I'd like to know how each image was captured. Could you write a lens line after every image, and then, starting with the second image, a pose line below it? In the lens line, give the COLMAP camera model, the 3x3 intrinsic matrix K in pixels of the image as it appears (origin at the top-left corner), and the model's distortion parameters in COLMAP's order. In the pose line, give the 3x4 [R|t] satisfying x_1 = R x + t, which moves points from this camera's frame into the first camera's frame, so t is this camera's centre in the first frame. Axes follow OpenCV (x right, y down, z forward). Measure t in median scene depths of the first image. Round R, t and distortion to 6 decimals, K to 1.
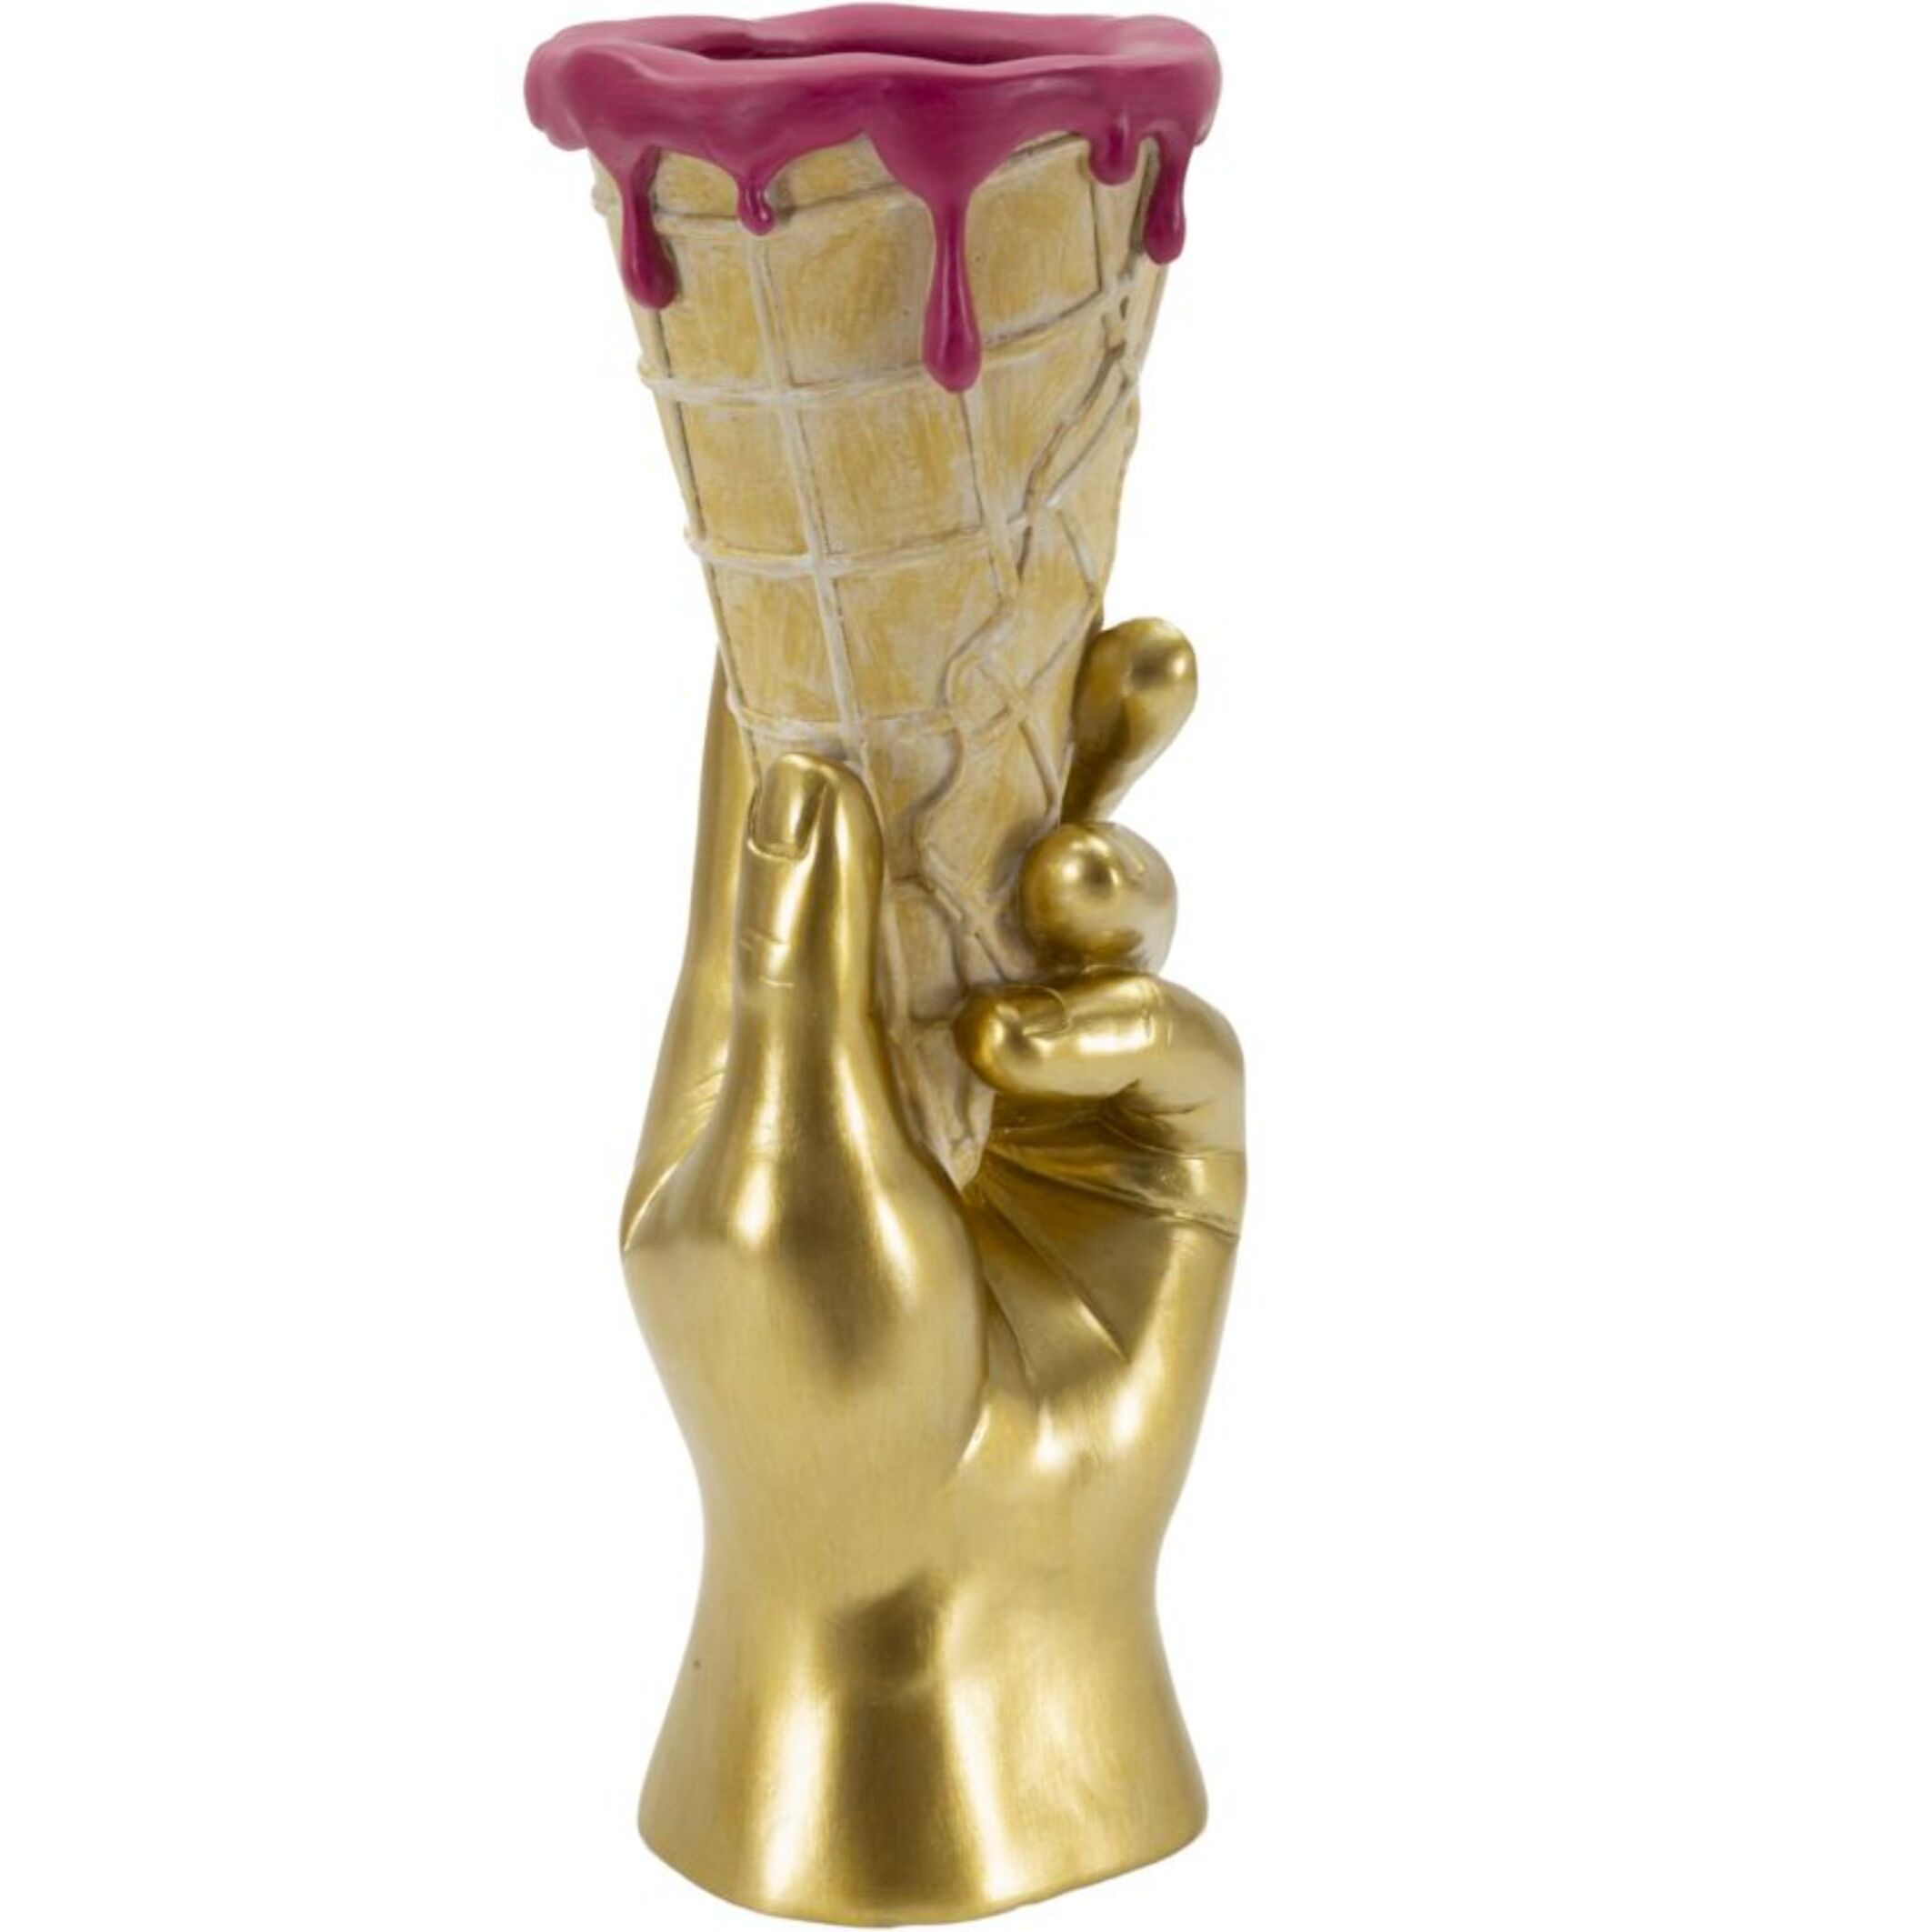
lens RADIAL K [[6296.8, 0, 966.0], [0, 6296.8, 966.0], [0, 0, 1]] dist [0.727276, 0.623287]
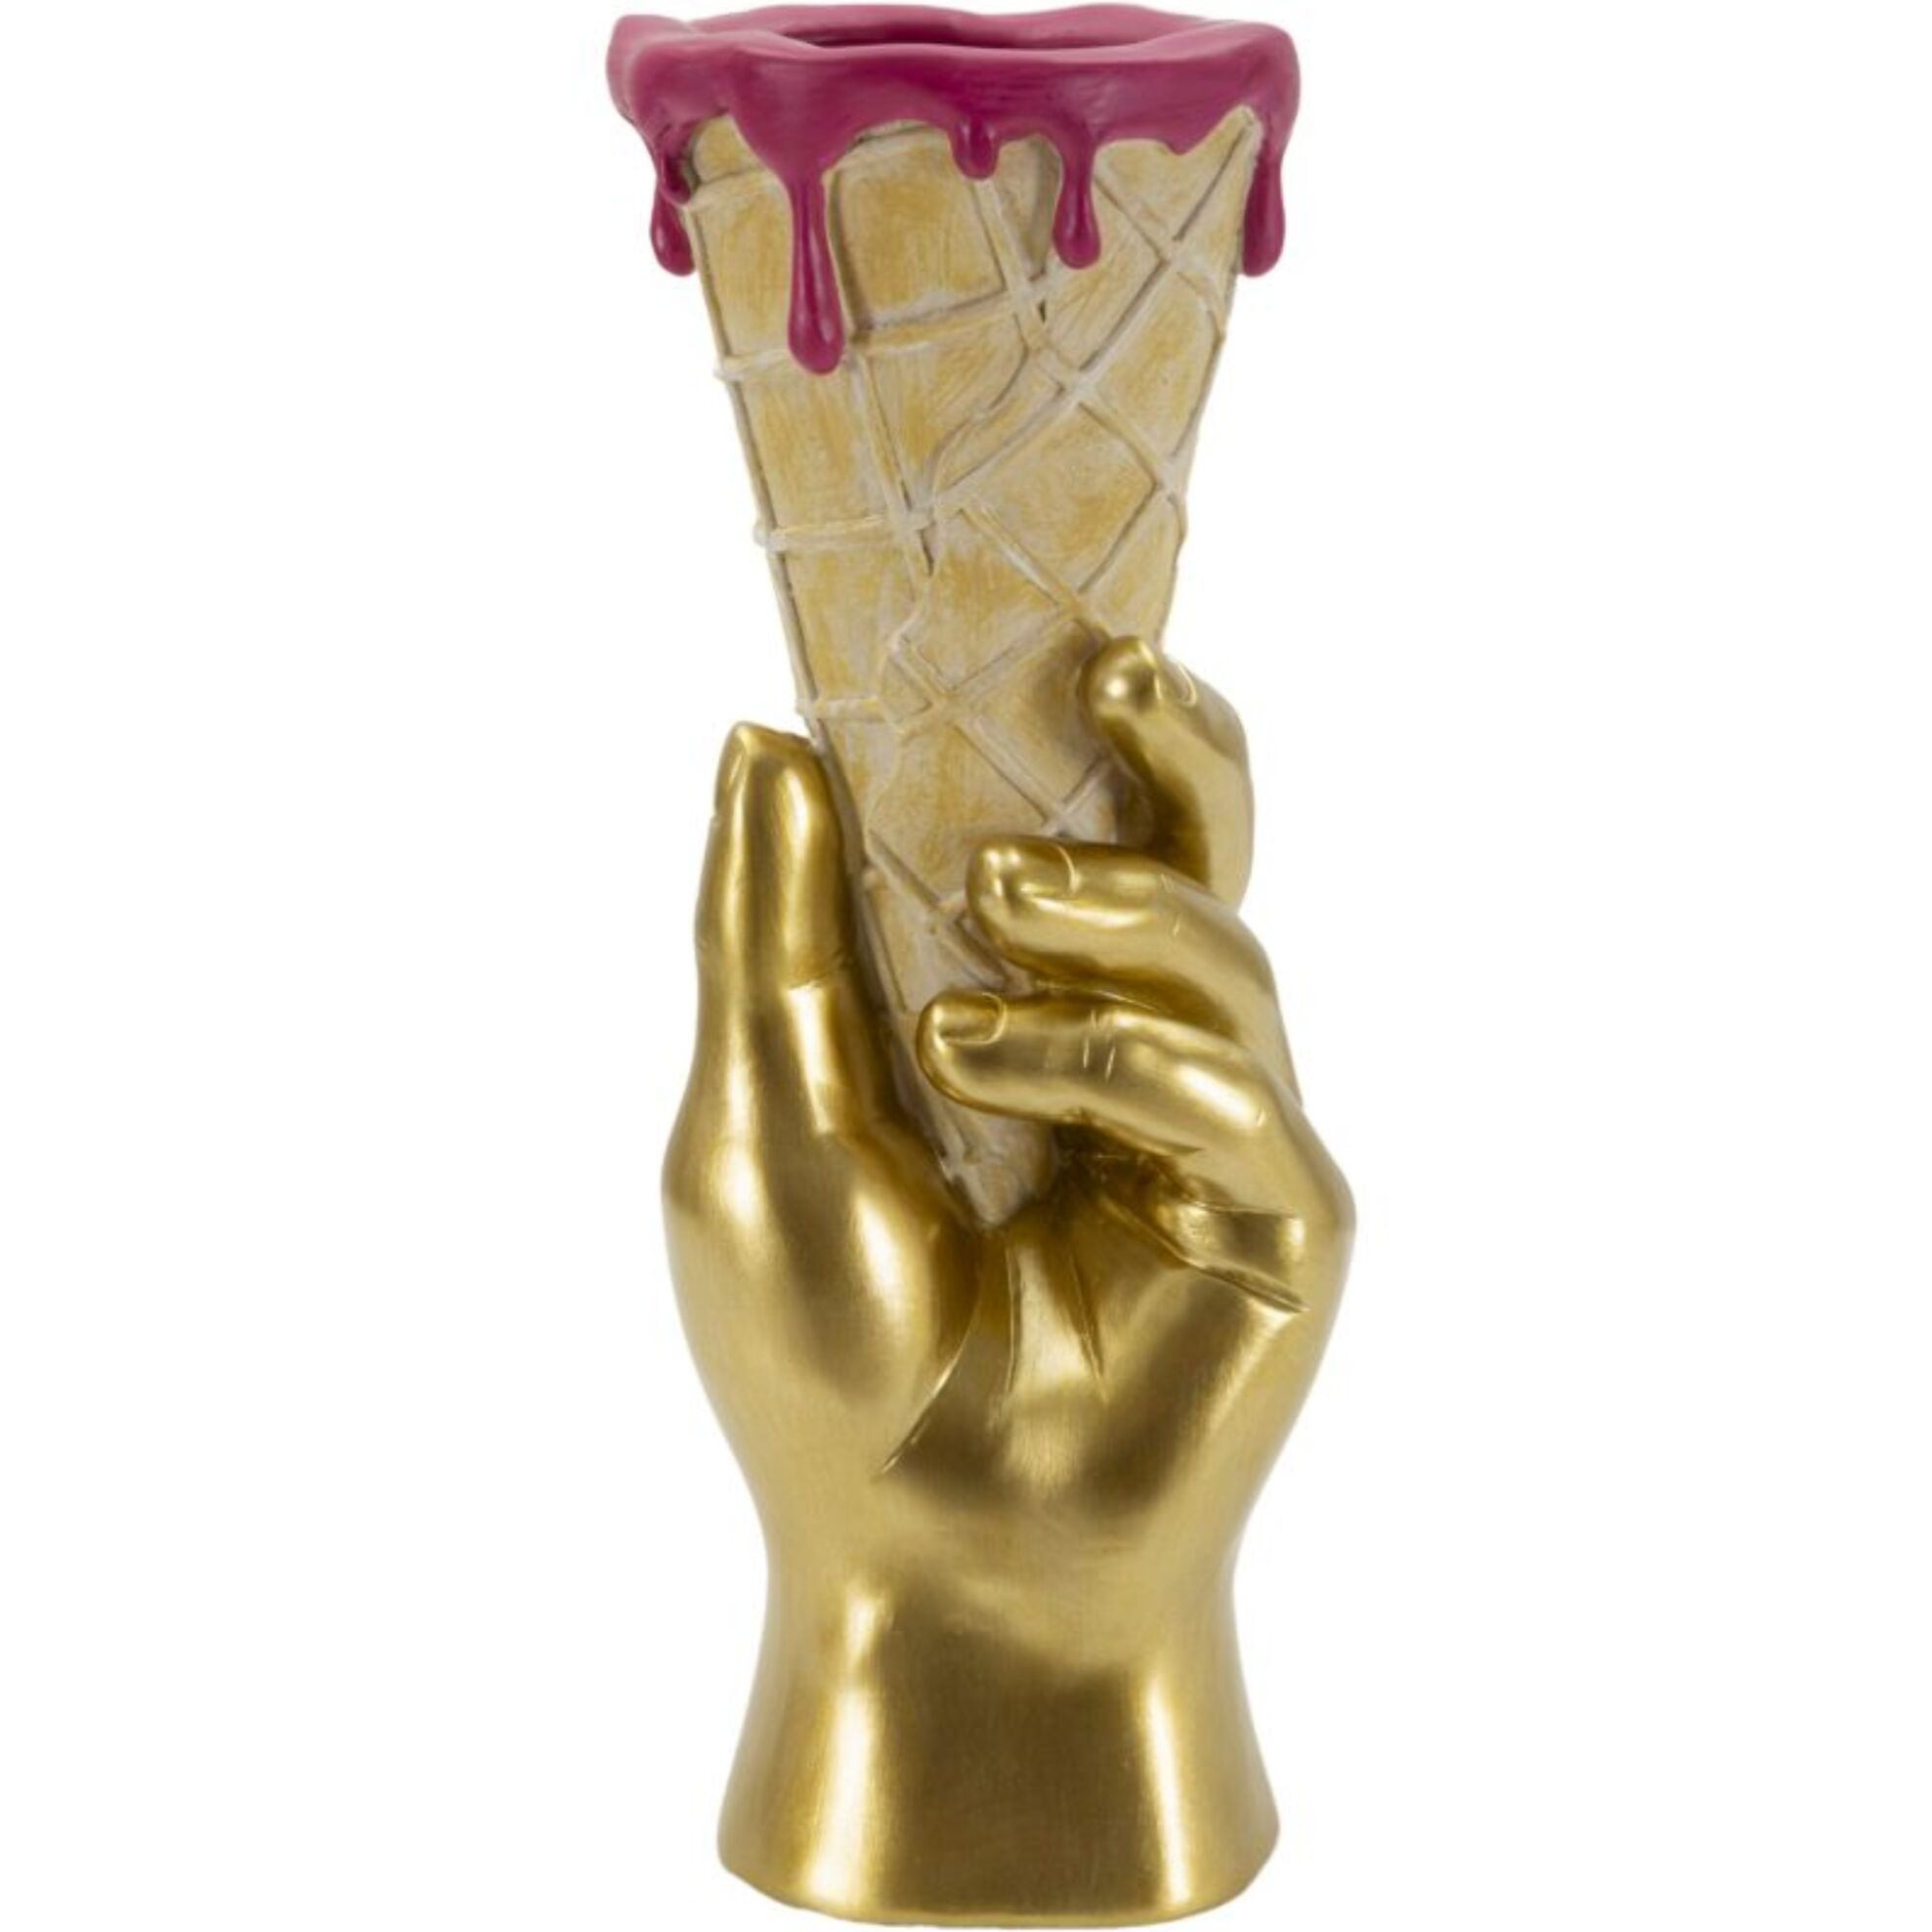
lens RADIAL K [[6296.8, 0, 966.0], [0, 6296.8, 966.0], [0, 0, 1]] dist [0.727276, 0.623287]
pose [[0.752511, 0.140065, -0.643513, 0.666467], [-0.151606, 0.987722, 0.037699, -0.039135], [0.640892, 0.069192, 0.764506, 0.252931]]
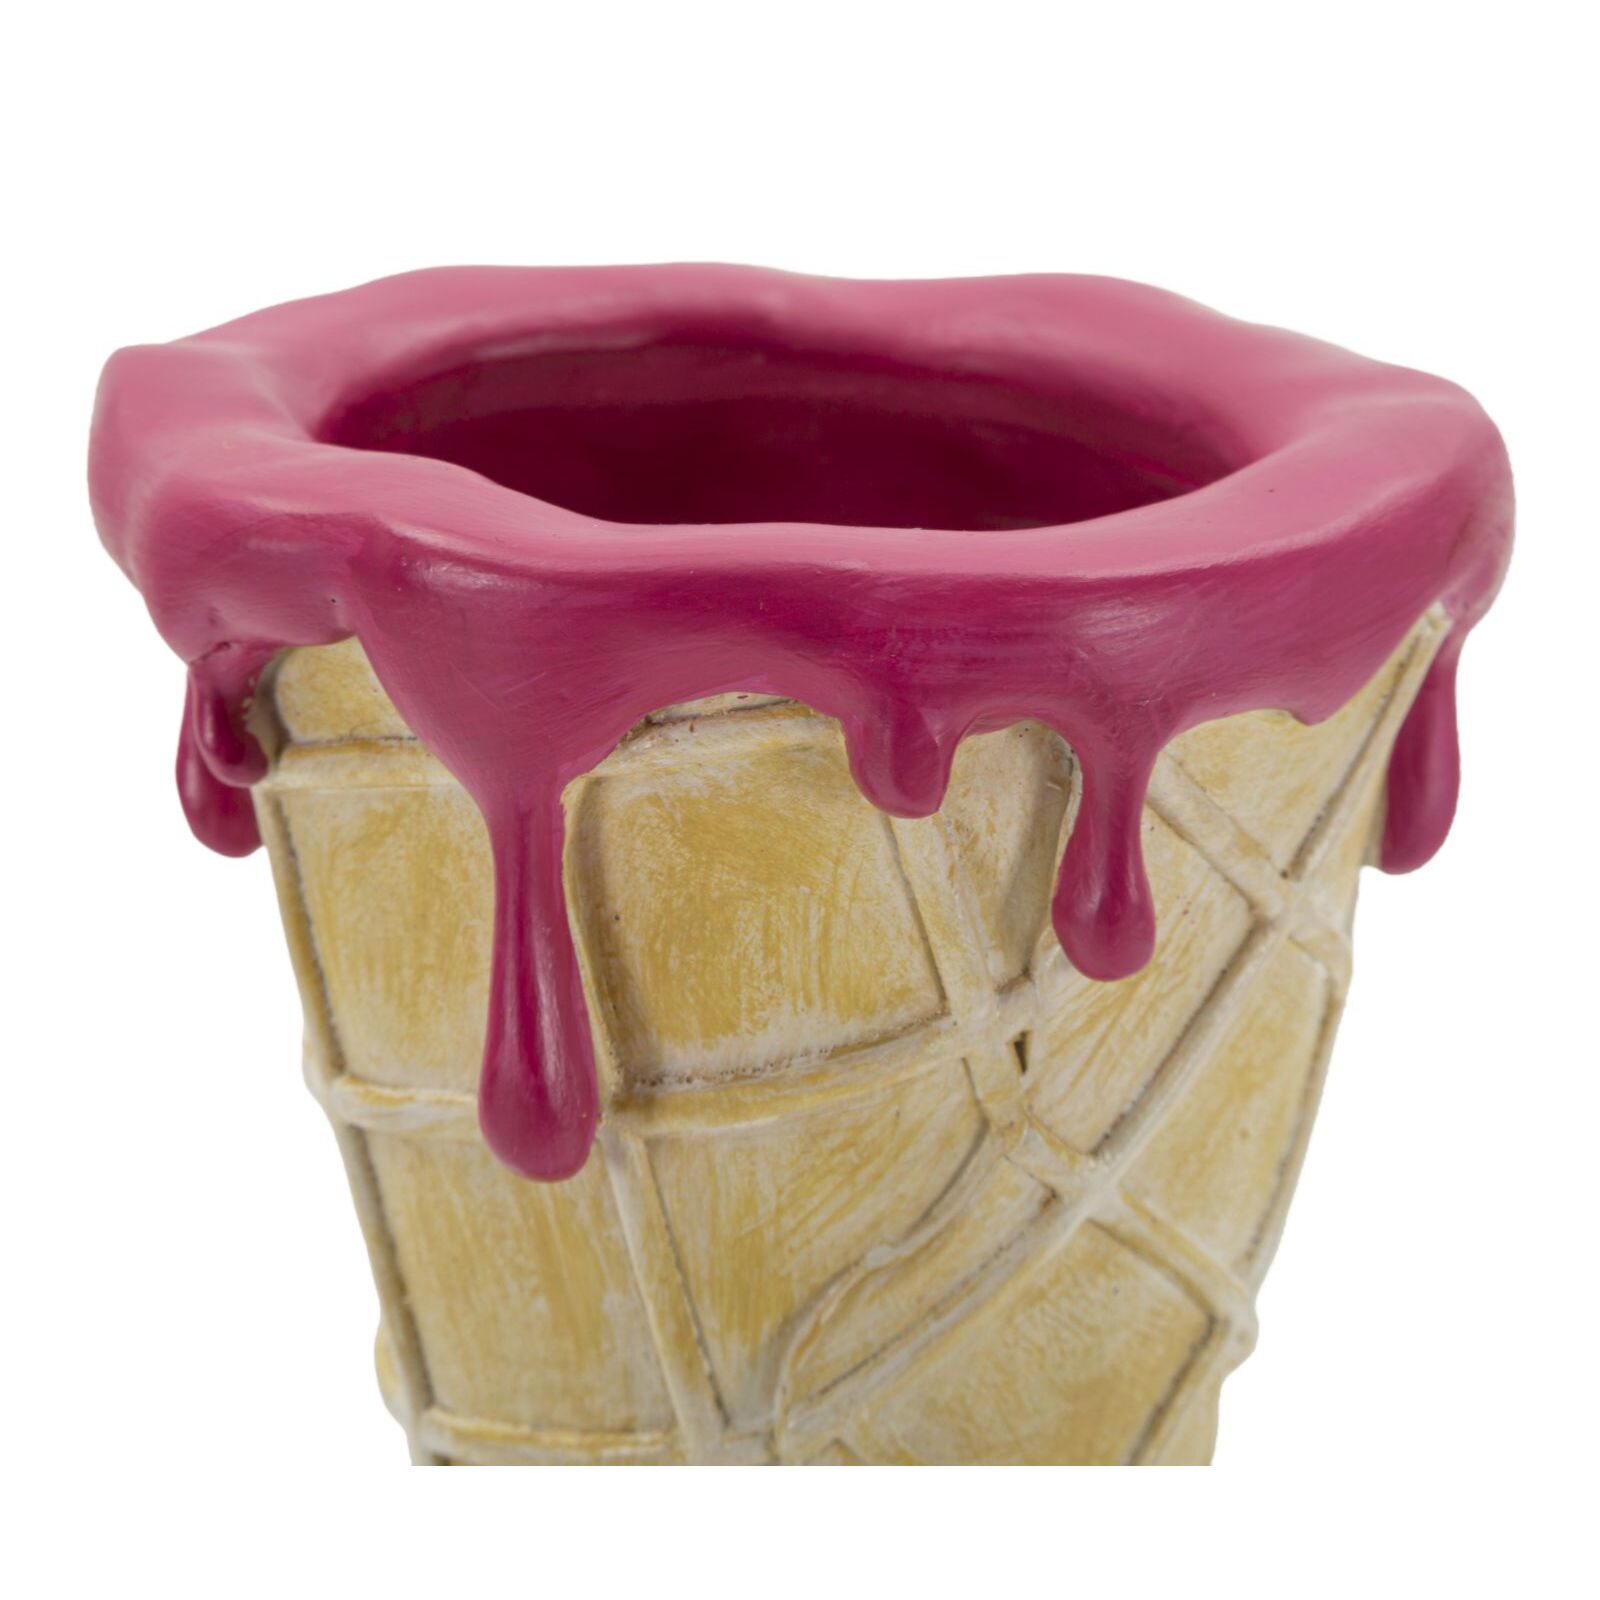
lens RADIAL K [[5214.7, 0, 800.0], [0, 5214.7, 800.0], [0, 0, 1]] dist [0.727276, 0.623287]
pose [[0.797119, 0.194520, -0.571632, 0.227421], [-0.163616, 0.980854, 0.105617, -0.160444], [0.581232, 0.009339, 0.813684, 0.687896]]
